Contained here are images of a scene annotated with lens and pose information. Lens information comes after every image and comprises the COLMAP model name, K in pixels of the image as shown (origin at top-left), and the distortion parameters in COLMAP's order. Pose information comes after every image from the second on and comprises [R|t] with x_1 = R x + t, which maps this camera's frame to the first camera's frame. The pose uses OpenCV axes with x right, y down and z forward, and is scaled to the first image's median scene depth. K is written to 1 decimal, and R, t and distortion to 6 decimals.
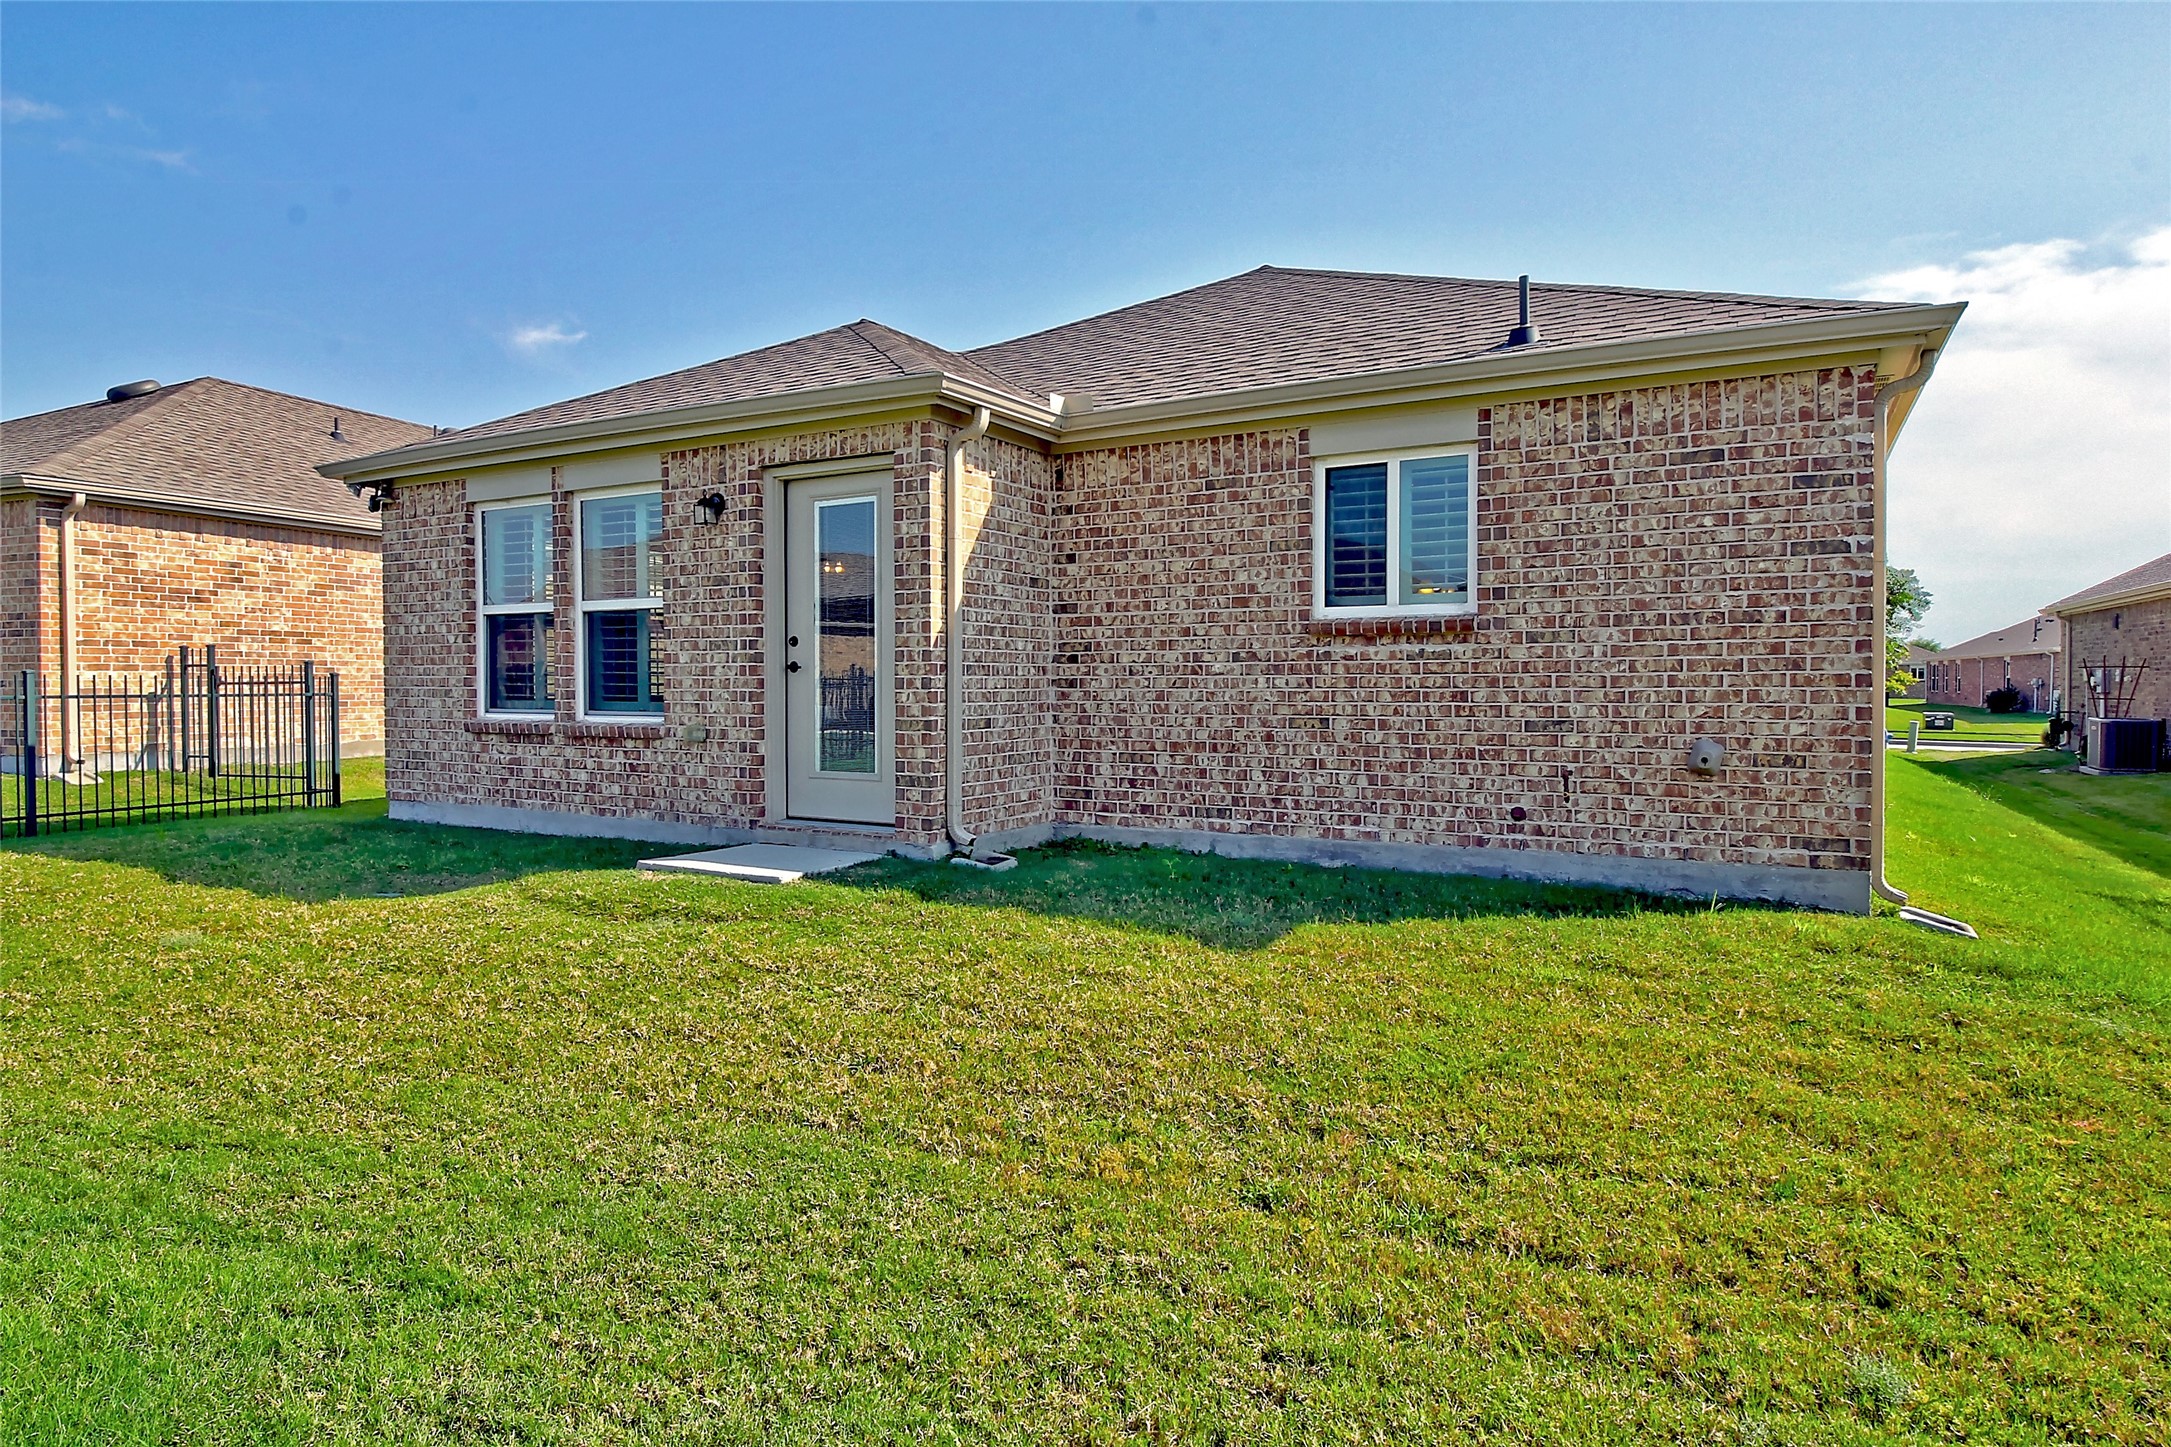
lens RADIAL K [[1277.4, 0, 1085.9], [0, 1277.4, 718.7], [0, 0, 1]] dist [0.005932, -0.001524]
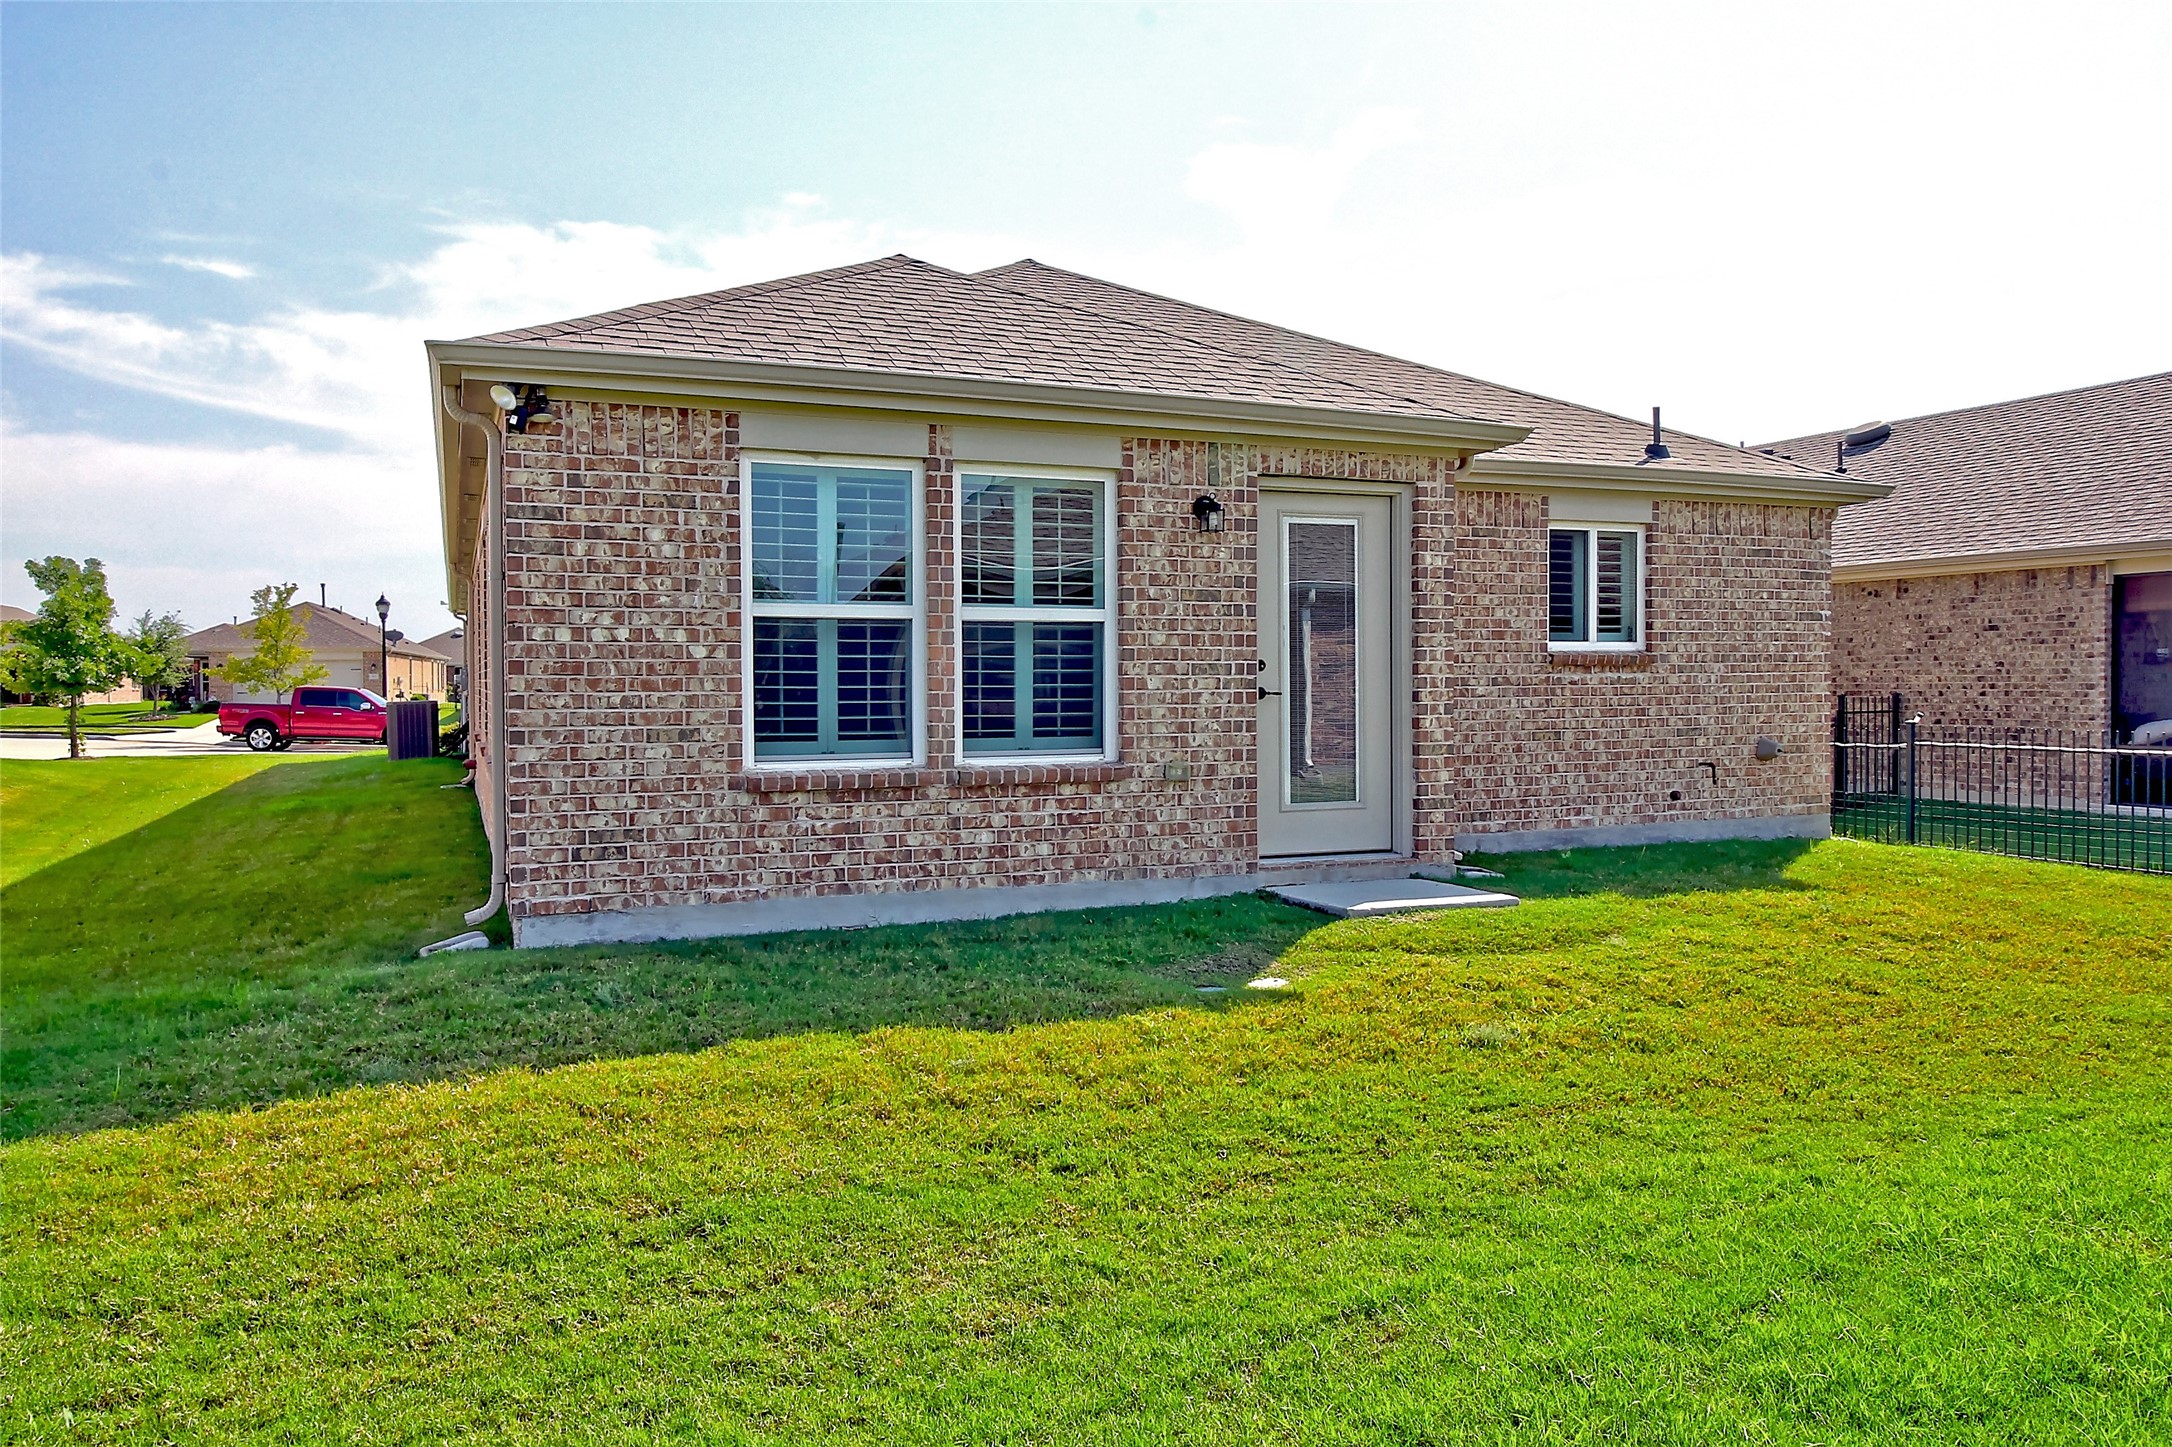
lens RADIAL K [[1619.3, 0, 1086.3], [0, 1619.3, 716.5], [0, 0, 1]] dist [0.011572, -0.000841]
pose [[0.575740, -0.021104, 0.817360, -1.305986], [0.027226, 0.999607, 0.006631, -0.036309], [-0.817179, 0.018436, 0.576089, 0.449757]]
